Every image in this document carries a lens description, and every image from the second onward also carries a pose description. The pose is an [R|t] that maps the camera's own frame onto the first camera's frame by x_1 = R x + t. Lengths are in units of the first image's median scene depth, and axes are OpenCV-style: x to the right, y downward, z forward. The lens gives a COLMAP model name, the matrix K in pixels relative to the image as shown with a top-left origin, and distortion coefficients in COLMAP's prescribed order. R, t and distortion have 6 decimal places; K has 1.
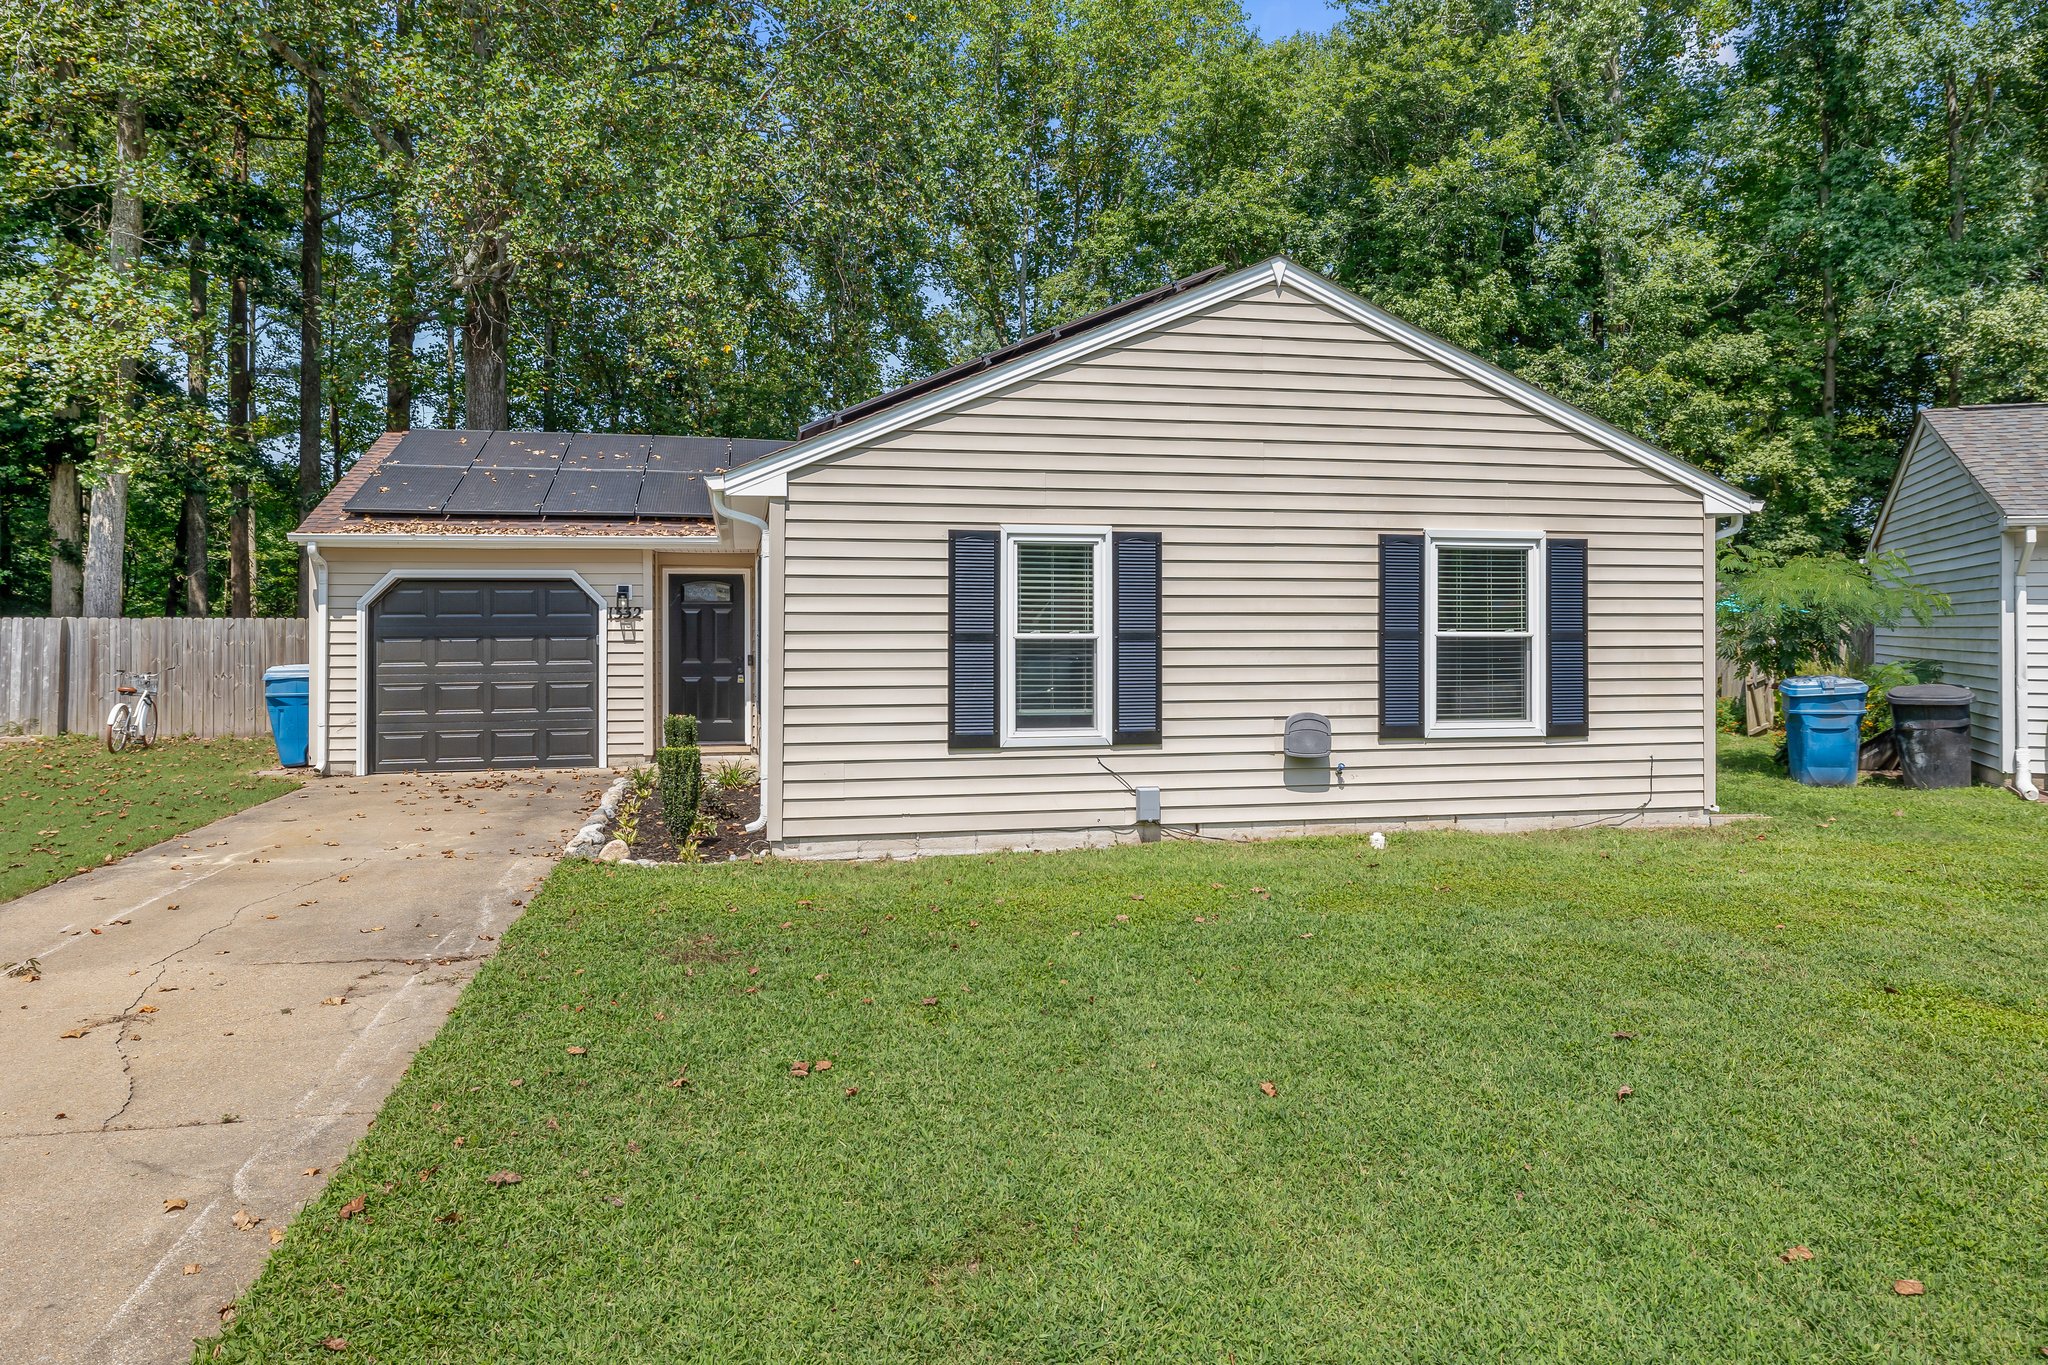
lens RADIAL K [[1396.4, 0, 1023.9], [0, 1396.4, 664.5], [0, 0, 1]] dist [0.001806, -0.000125]
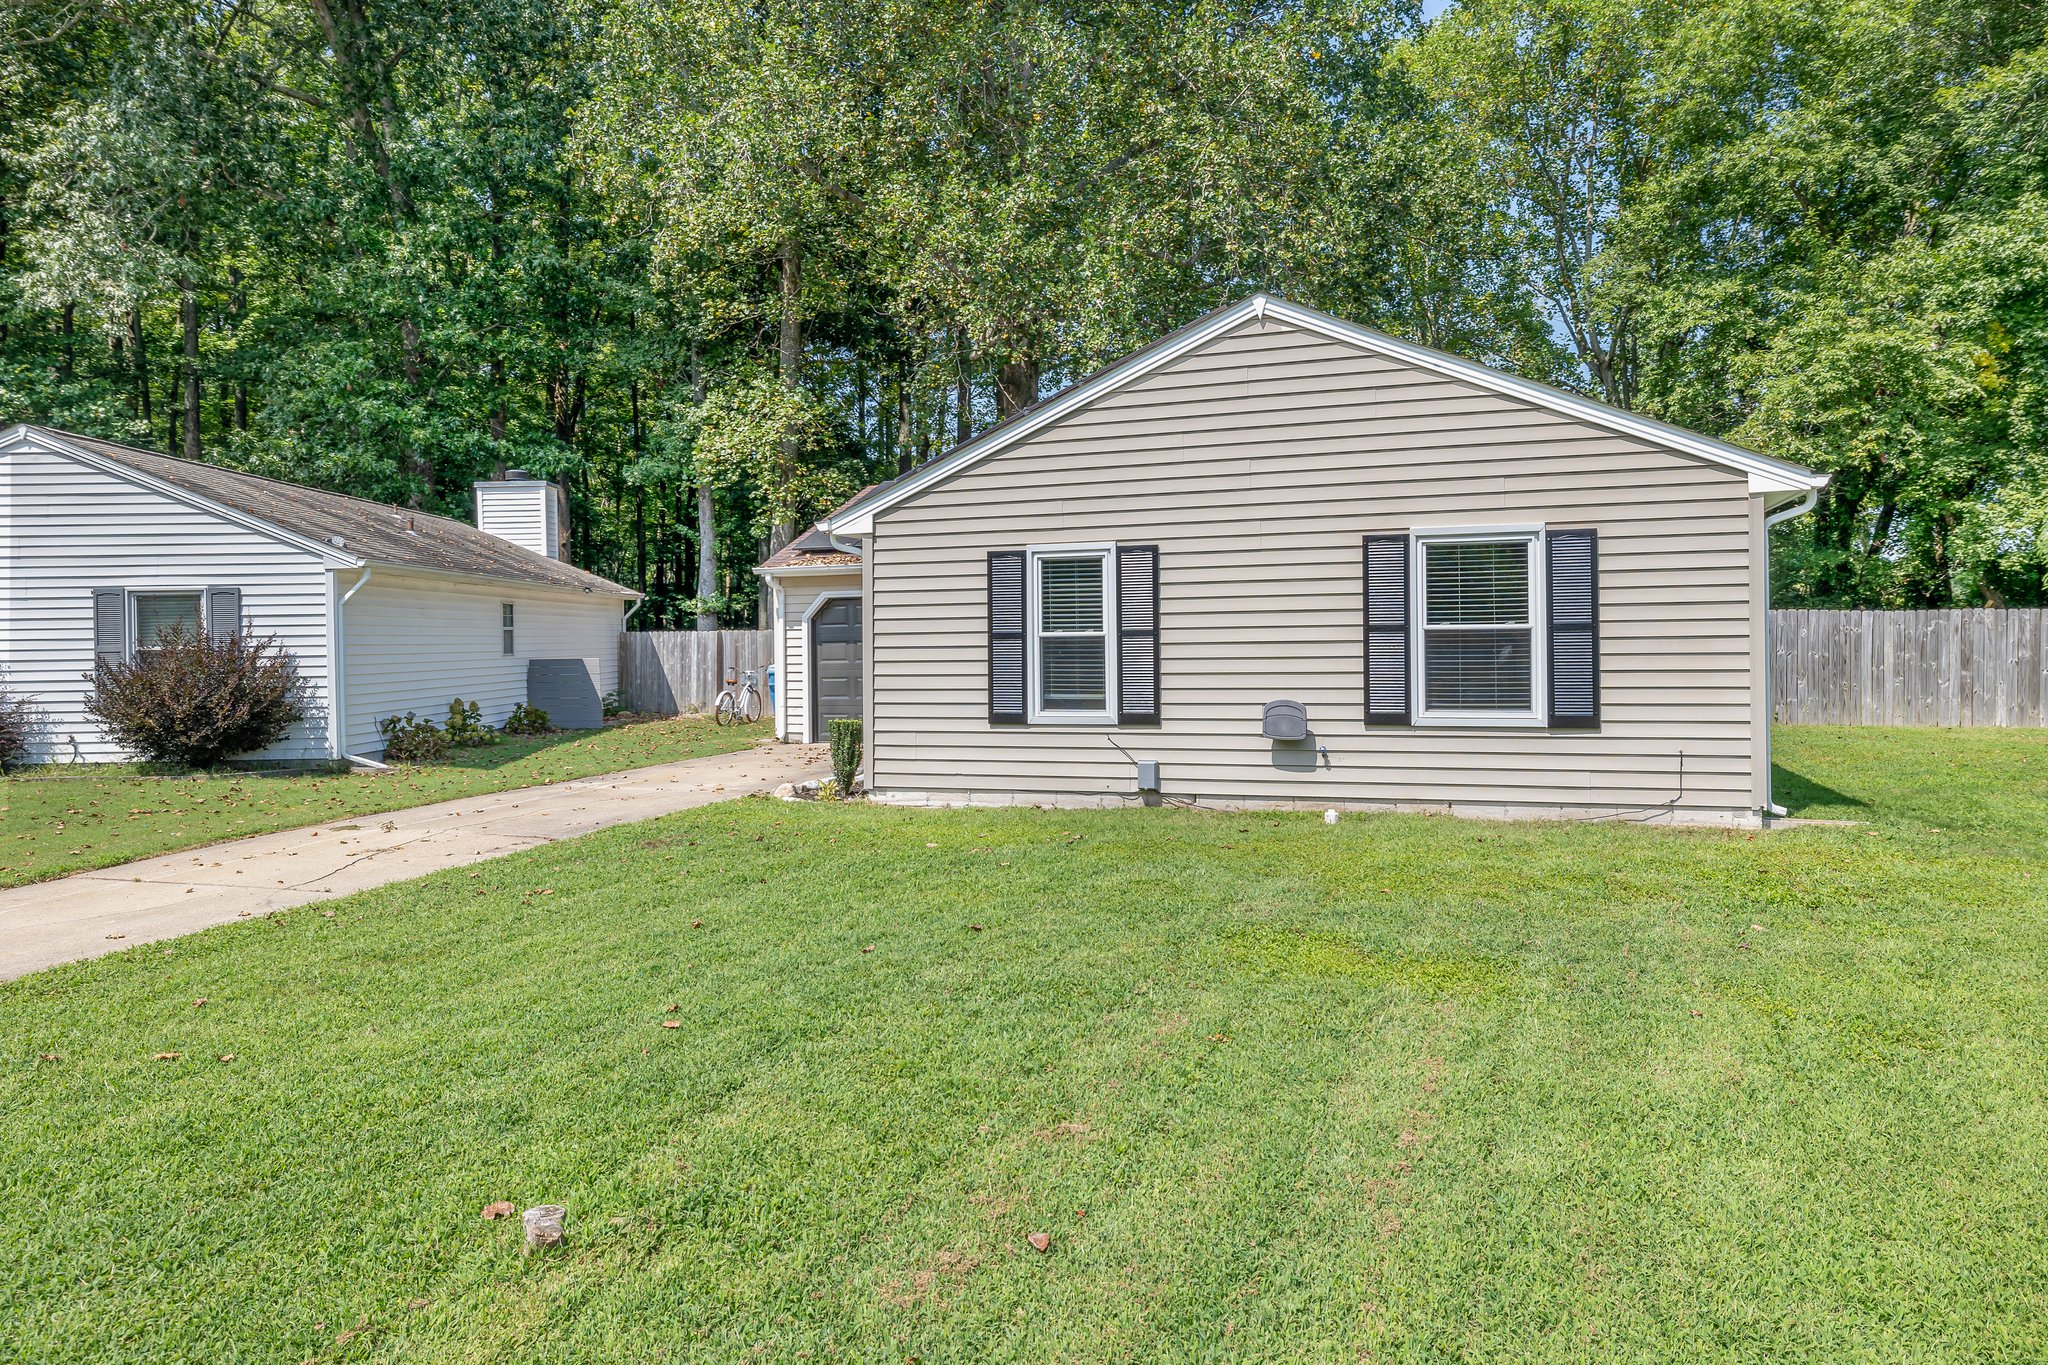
lens RADIAL K [[1396.4, 0, 1027.4], [0, 1396.4, 690.2], [0, 0, 1]] dist [0.001806, -0.000125]
pose [[0.843672, 0.008036, -0.536799, 0.617769], [0.000057, 0.999887, 0.015058, 0.009926], [0.536860, -0.012735, 0.843575, -0.049103]]
